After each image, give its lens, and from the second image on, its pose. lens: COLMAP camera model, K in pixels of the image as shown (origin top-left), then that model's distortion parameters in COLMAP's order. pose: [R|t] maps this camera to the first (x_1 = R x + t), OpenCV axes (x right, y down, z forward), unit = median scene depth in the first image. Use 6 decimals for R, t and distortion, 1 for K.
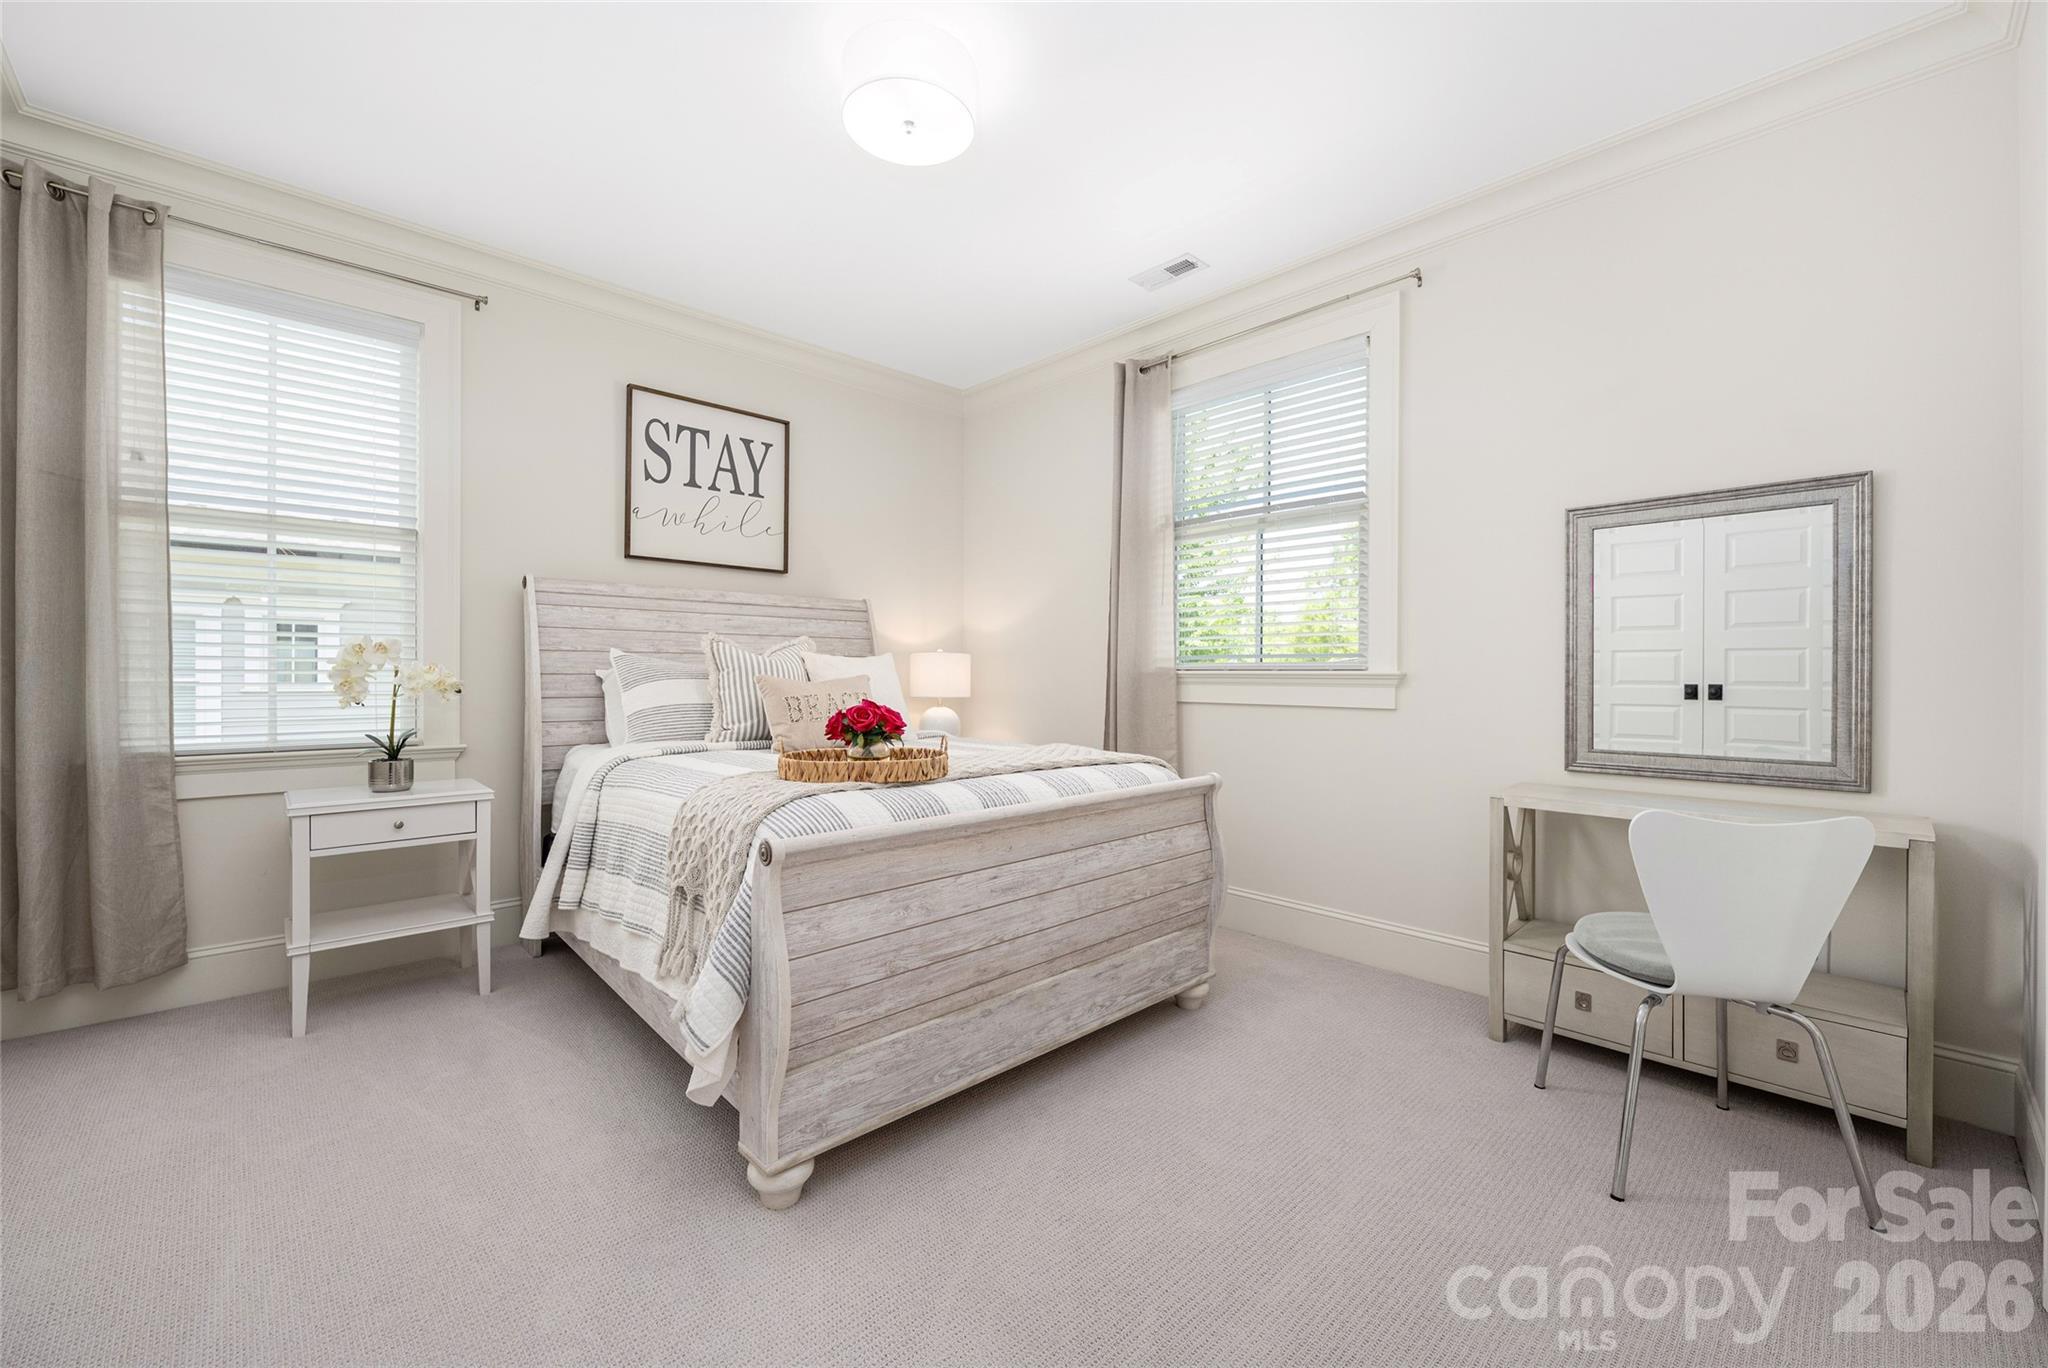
lens RADIAL K [[819.4, 0, 1018.0], [0, 819.4, 682.0], [0, 0, 1]] dist [-0.001356, -0.001105]
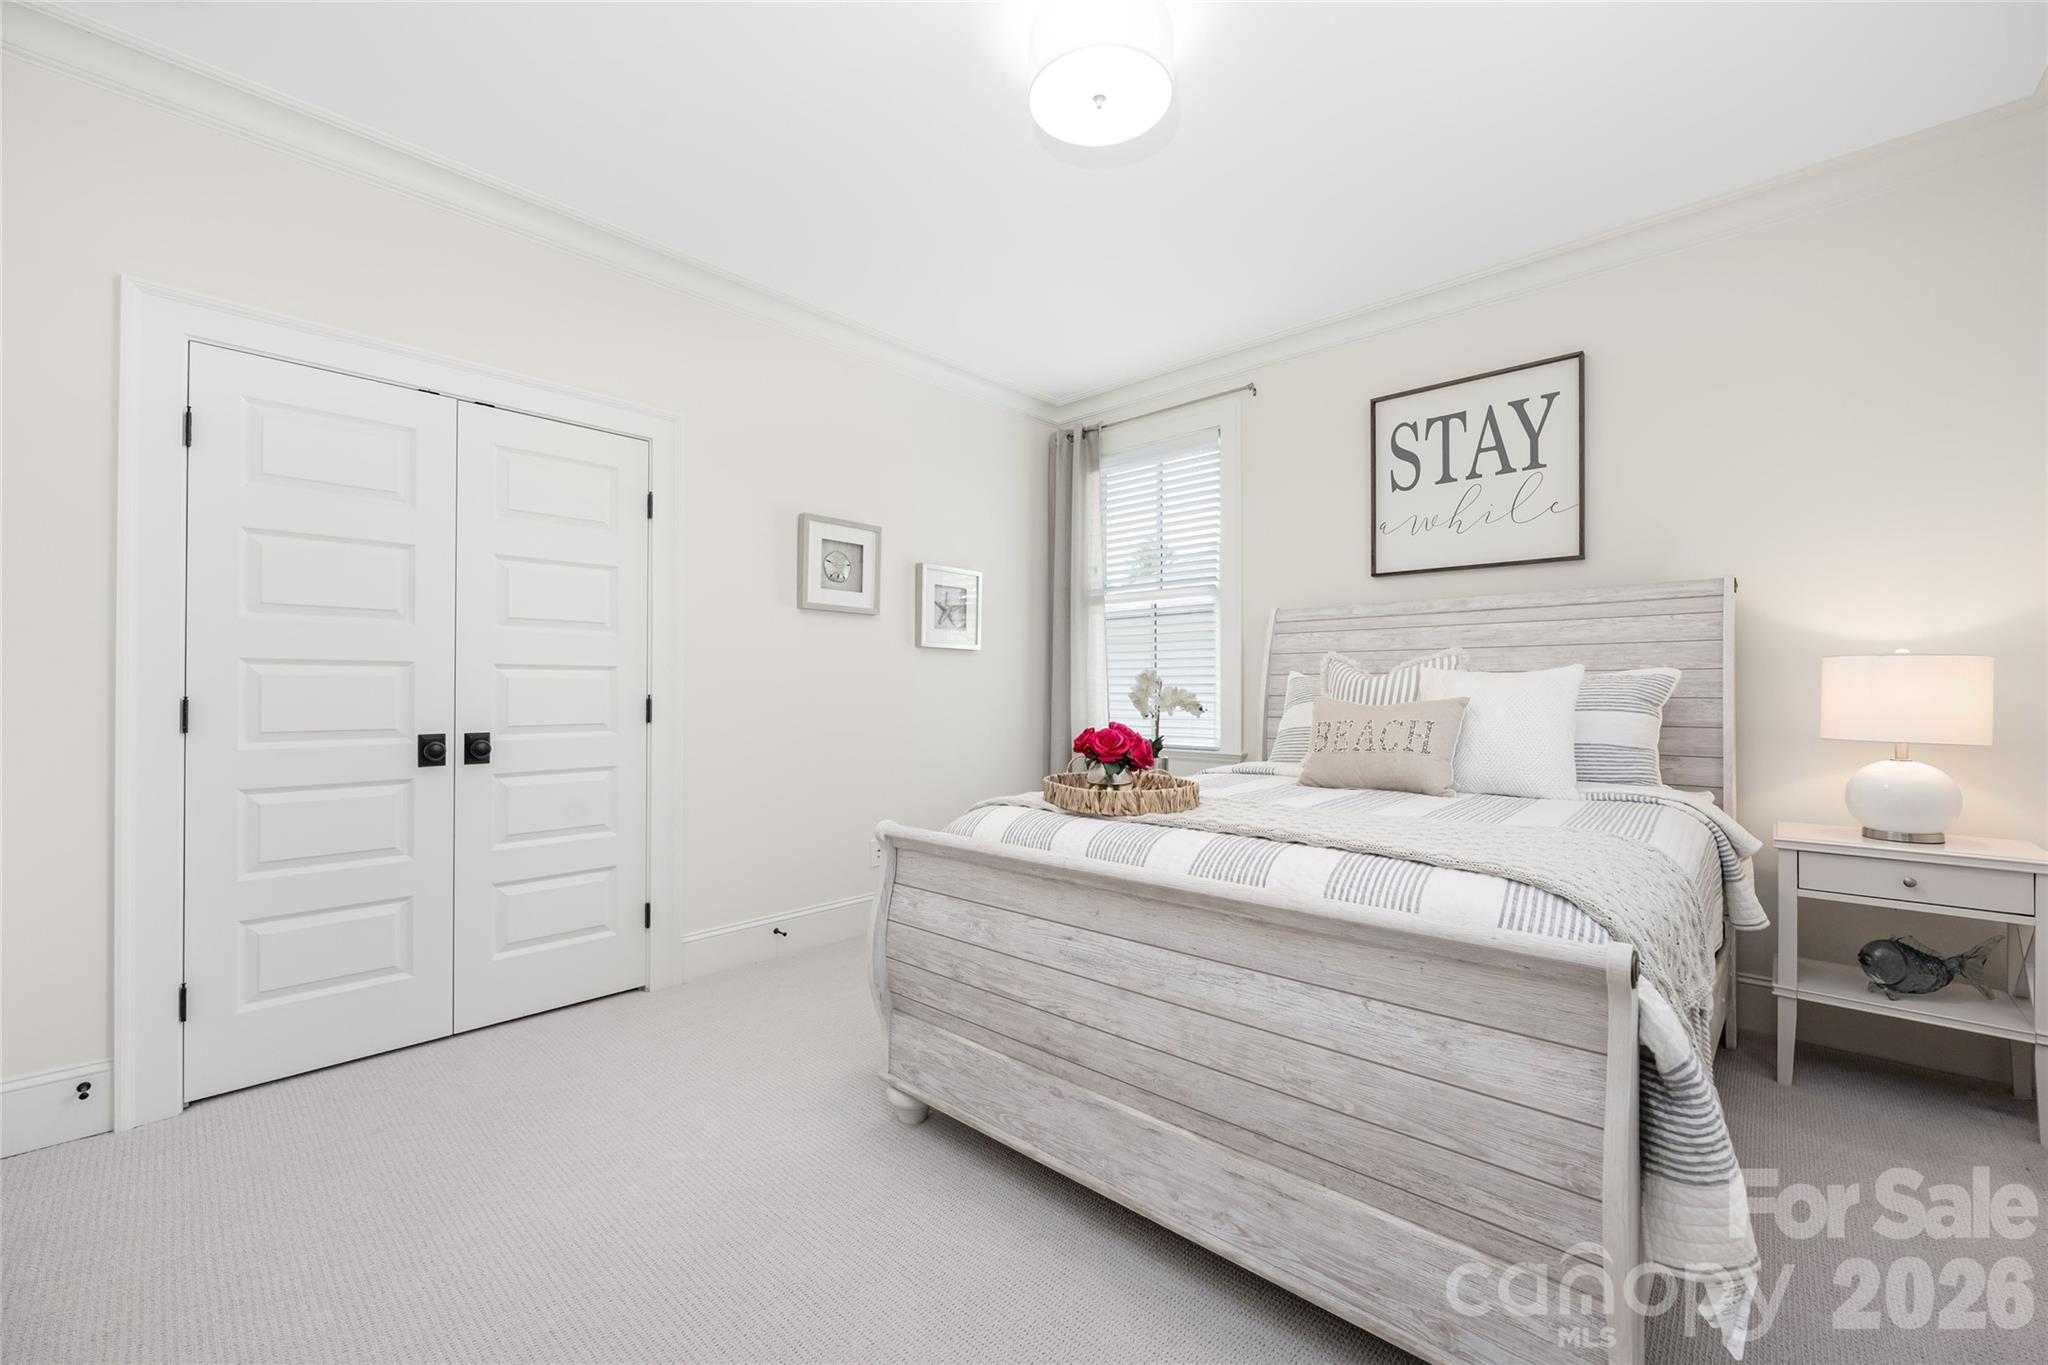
lens RADIAL K [[819.4, 0, 980.5], [0, 819.4, 673.9], [0, 0, 1]] dist [-0.001356, -0.001105]
pose [[0.054189, -0.024770, -0.998223, 0.566994], [-0.014150, 0.999573, -0.025572, -0.007390], [0.998430, 0.015510, 0.053815, 0.596831]]
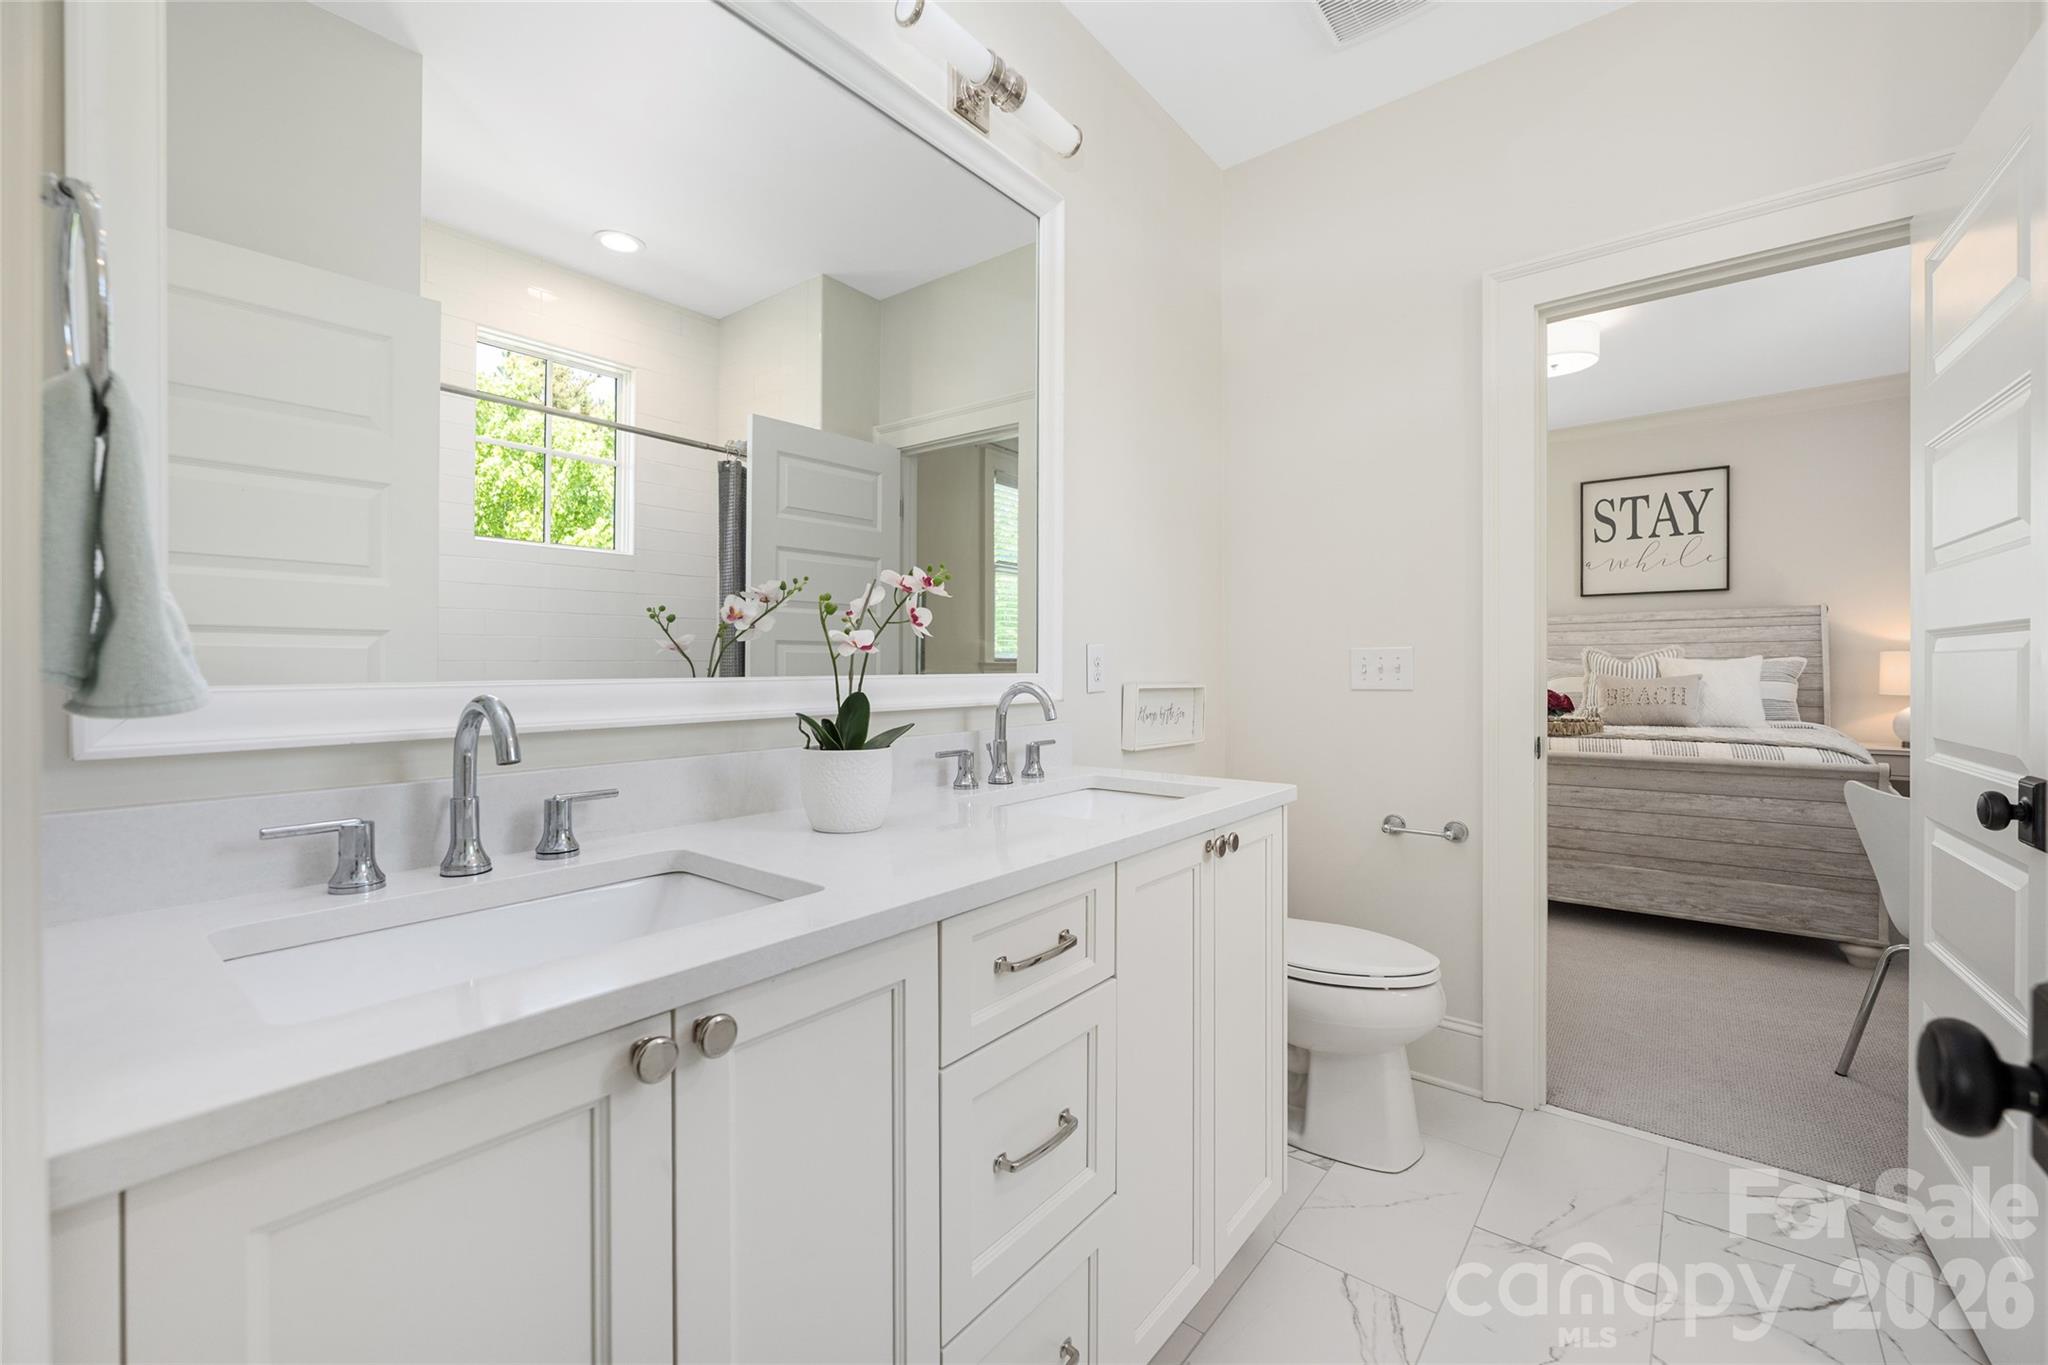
lens RADIAL K [[819.4, 0, 1002.7], [0, 819.4, 663.7], [0, 0, 1]] dist [-0.001356, -0.001105]
pose [[0.131018, -0.011921, -0.991308, 1.075000], [-0.006694, 0.999894, -0.012909, -0.002419], [0.991357, 0.008327, 0.130925, -0.309164]]
